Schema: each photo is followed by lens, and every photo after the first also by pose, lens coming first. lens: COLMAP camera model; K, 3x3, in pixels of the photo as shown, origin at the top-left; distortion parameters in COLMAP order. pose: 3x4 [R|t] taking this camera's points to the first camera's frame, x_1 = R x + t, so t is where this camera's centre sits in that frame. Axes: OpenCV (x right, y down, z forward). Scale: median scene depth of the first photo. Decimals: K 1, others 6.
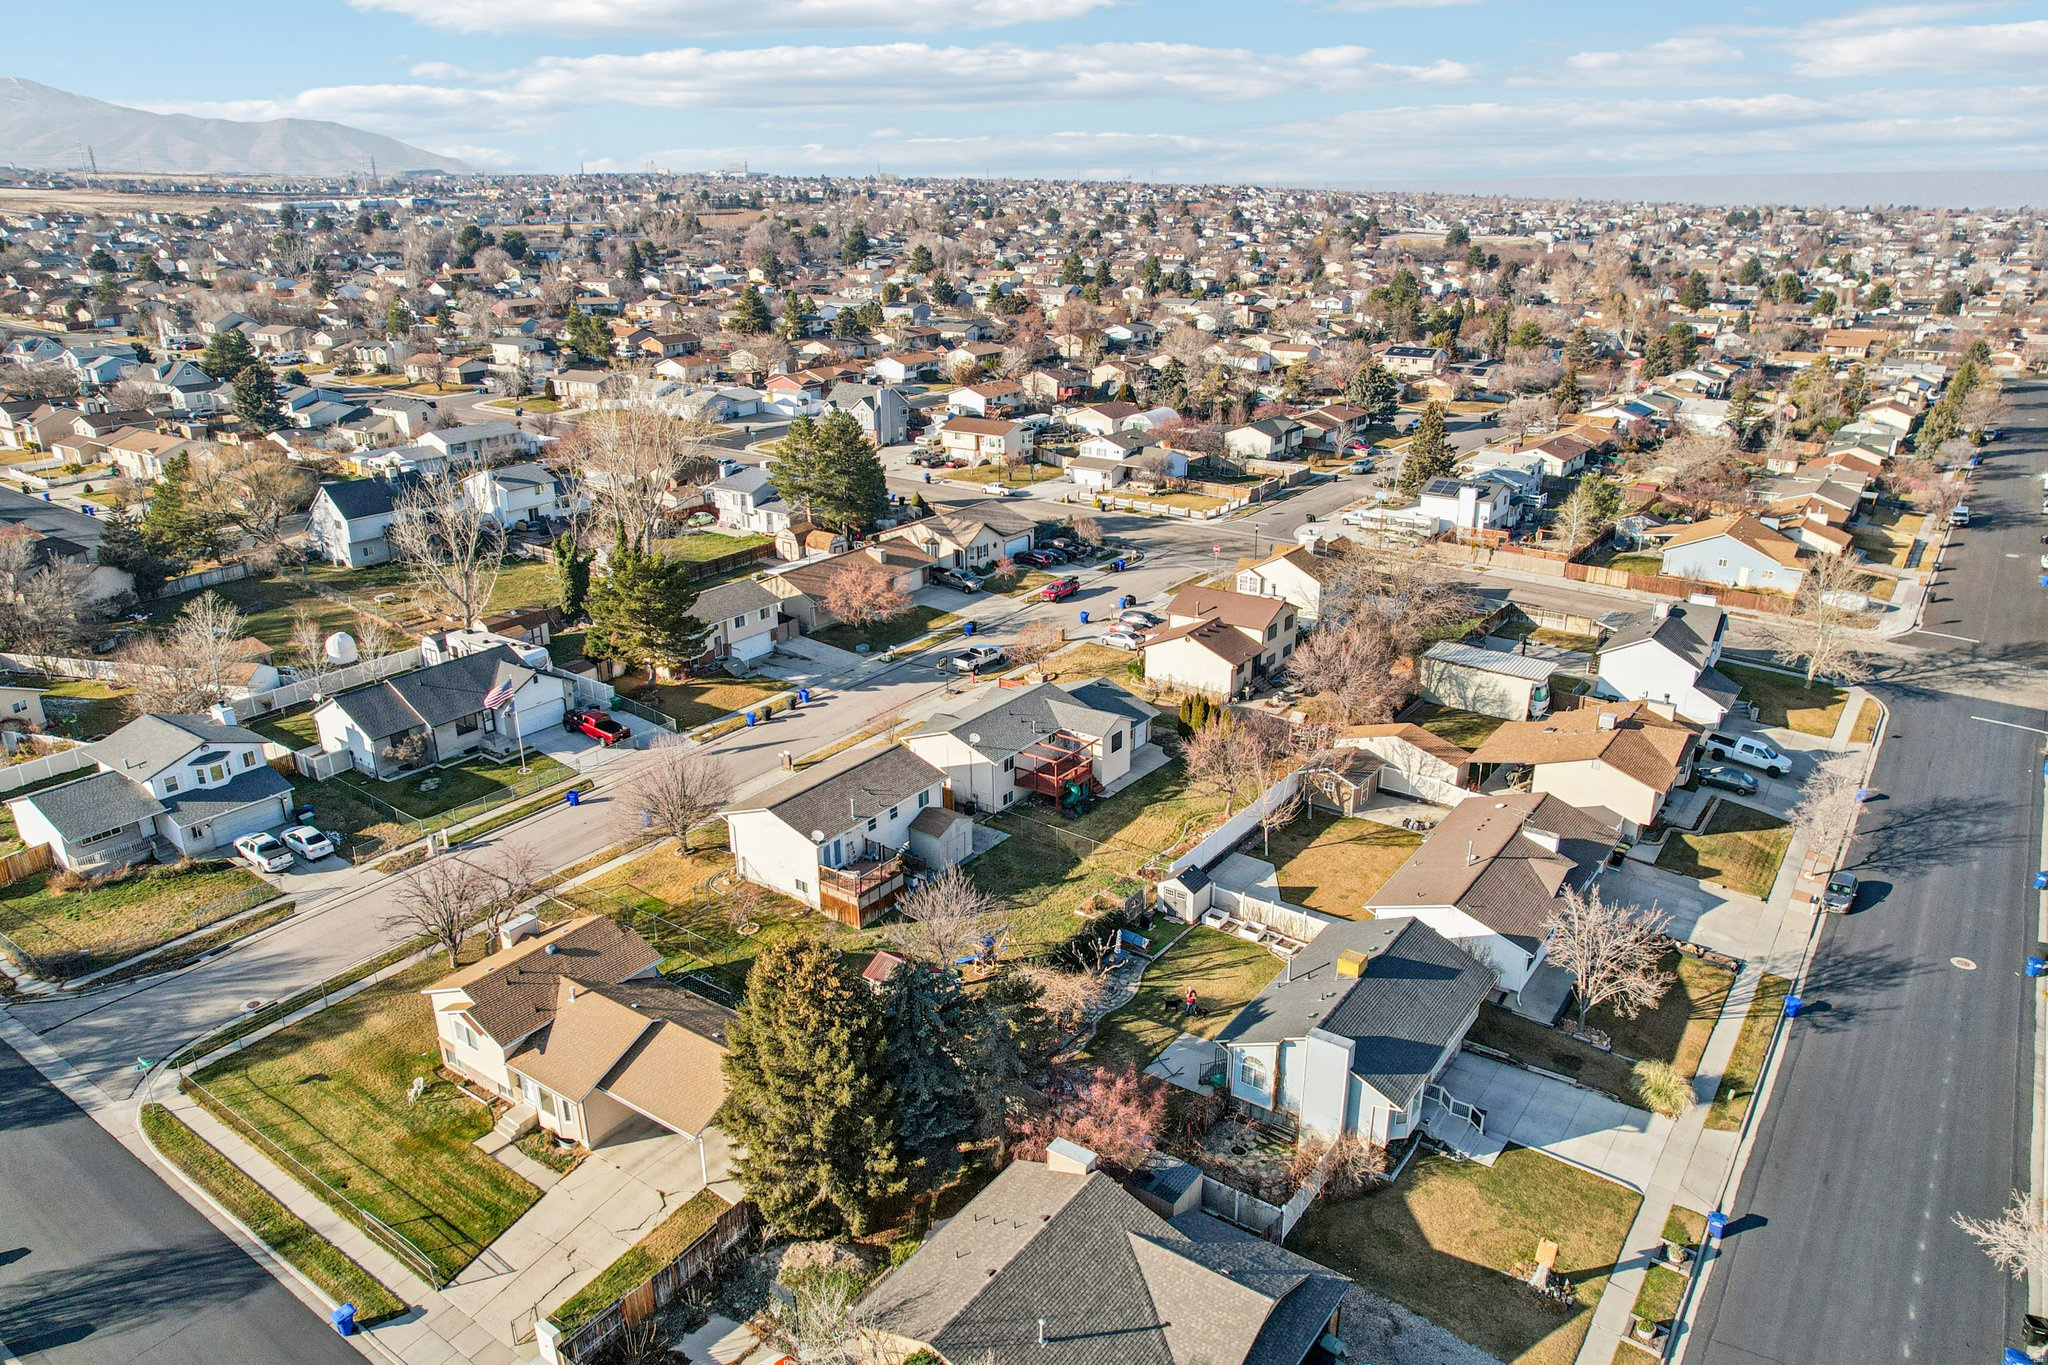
lens RADIAL K [[1365.2, 0, 1037.1], [0, 1365.2, 682.5], [0, 0, 1]] dist [-0.044872, 0.001694]
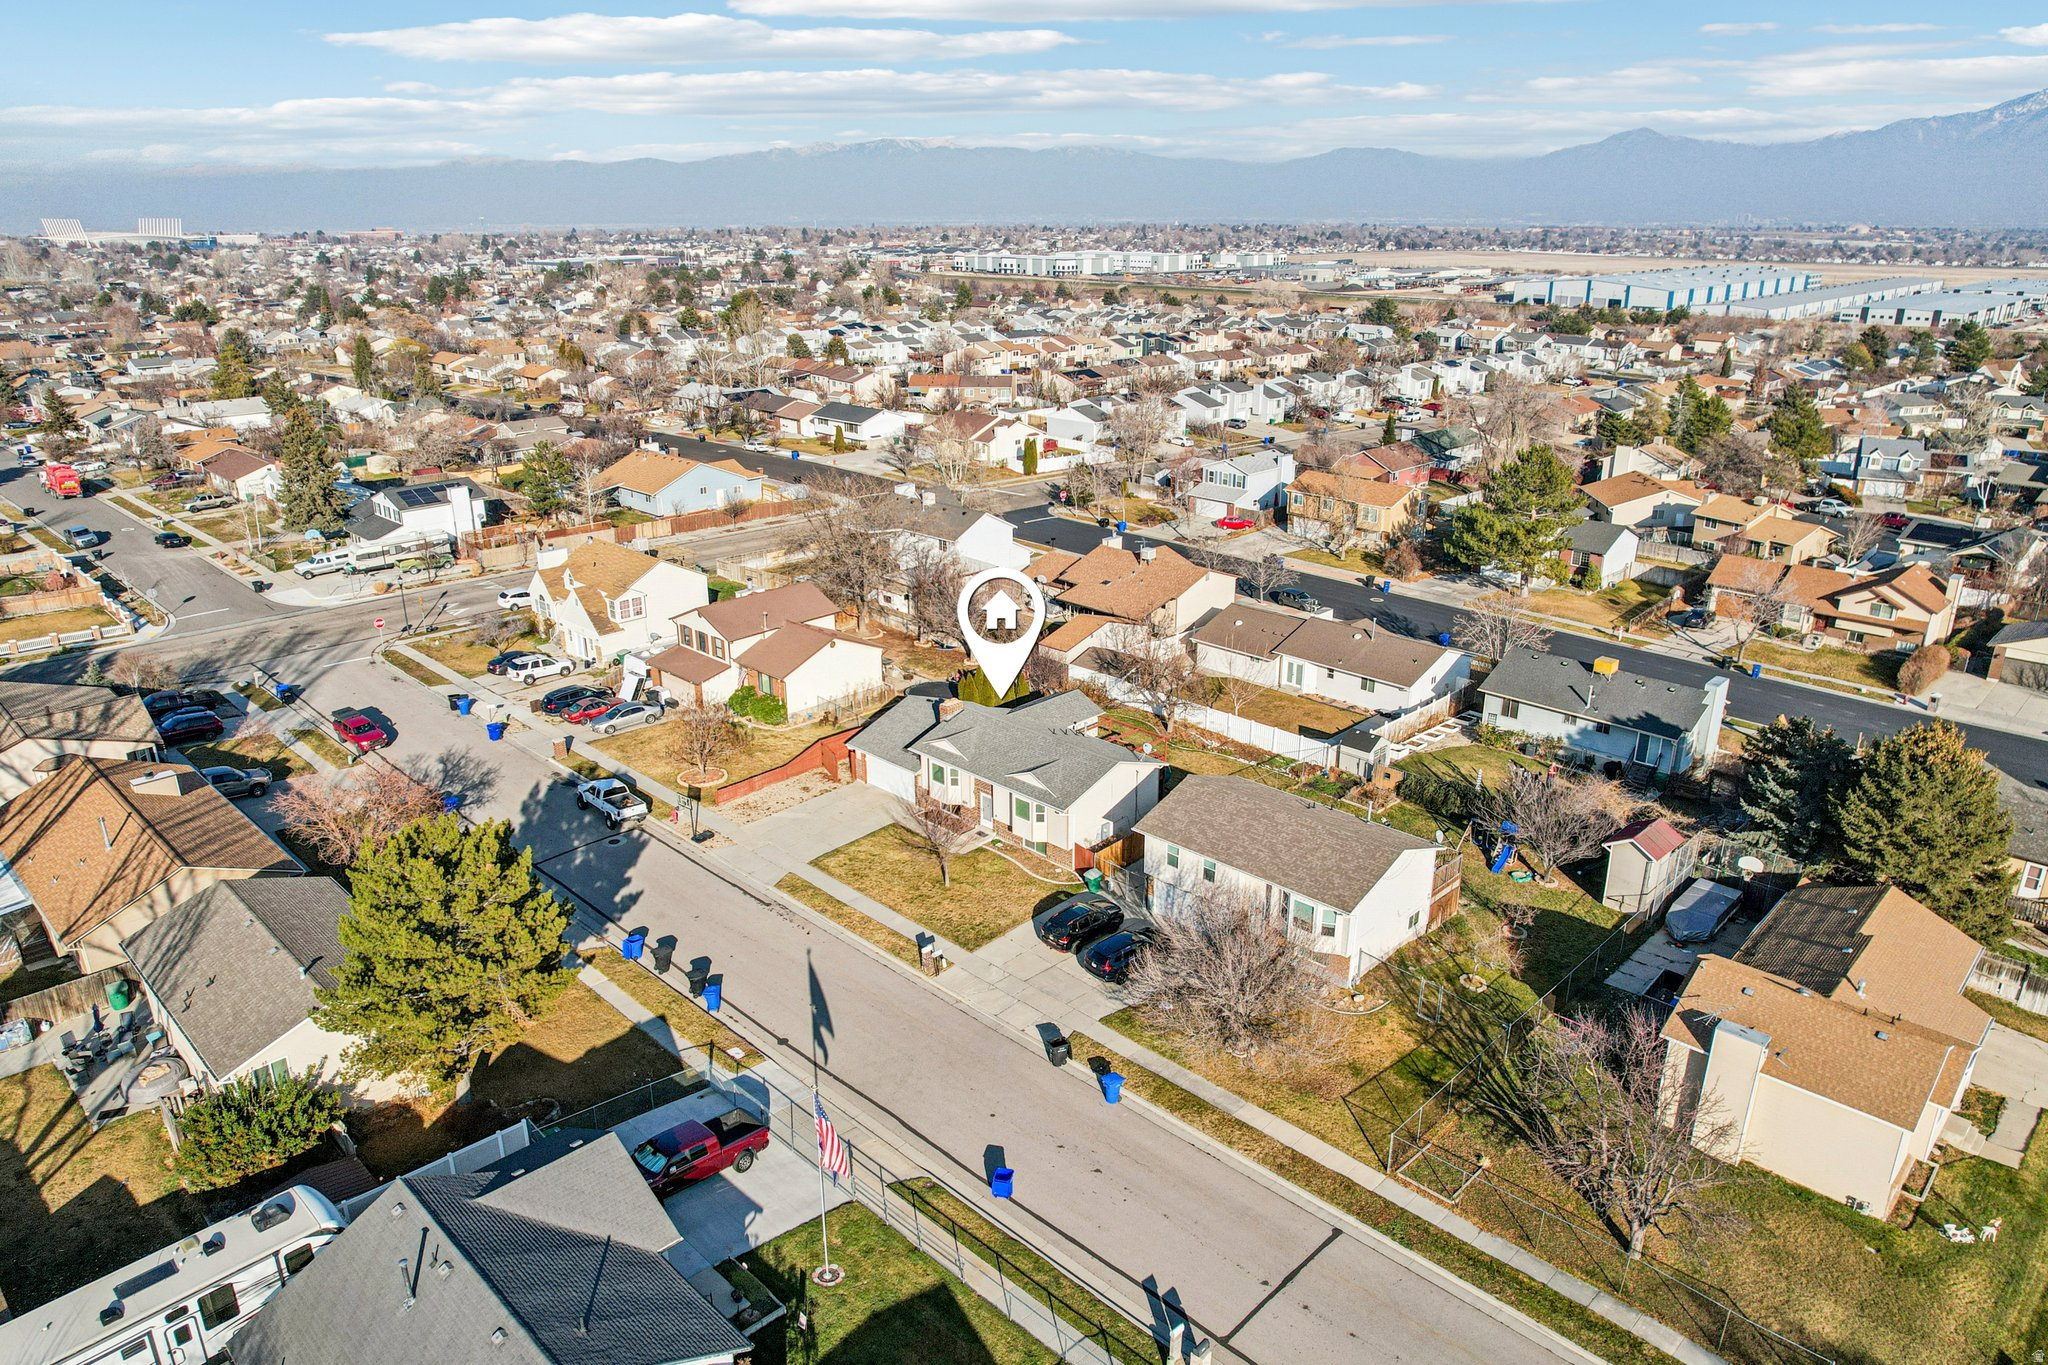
lens RADIAL K [[1346.0, 0, 1024.0], [0, 1346.0, 682.5], [0, 0, 1]] dist [-0.047688, 0.004028]
pose [[0.161535, -0.331788, 0.929421, -0.617893], [0.341484, 0.902402, 0.262792, -0.178765], [-0.925902, 0.274932, 0.259070, 0.669820]]
